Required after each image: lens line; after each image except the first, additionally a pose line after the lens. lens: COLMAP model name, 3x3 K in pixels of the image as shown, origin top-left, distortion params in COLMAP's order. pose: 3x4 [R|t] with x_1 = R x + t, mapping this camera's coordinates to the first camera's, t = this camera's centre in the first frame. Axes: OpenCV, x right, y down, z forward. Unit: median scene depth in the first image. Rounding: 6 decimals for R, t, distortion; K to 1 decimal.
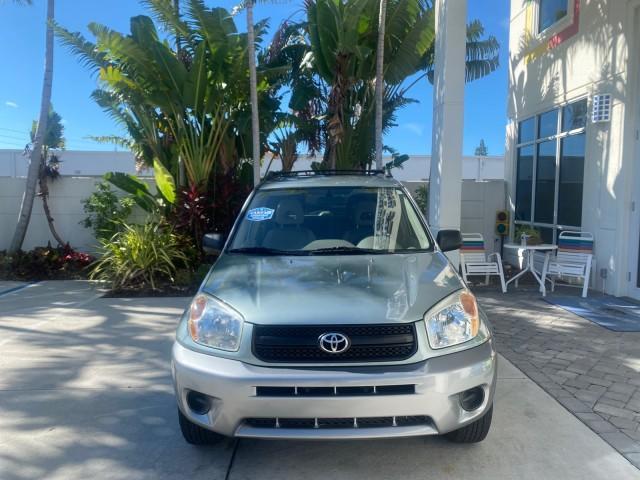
lens RADIAL K [[490.4, 0, 318.7], [0, 490.4, 241.2], [0, 0, 1]] dist [0.039644, -0.048318]
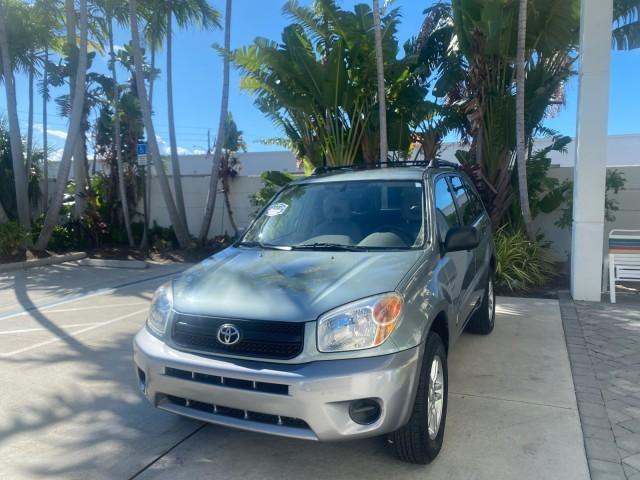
lens RADIAL K [[490.4, 0, 318.7], [0, 490.4, 241.2], [0, 0, 1]] dist [0.039644, -0.048318]
pose [[0.904263, 0.024356, -0.426280, 0.157816], [-0.016954, 0.999633, 0.021149, -0.004146], [0.426639, -0.011897, 0.904344, 0.034660]]
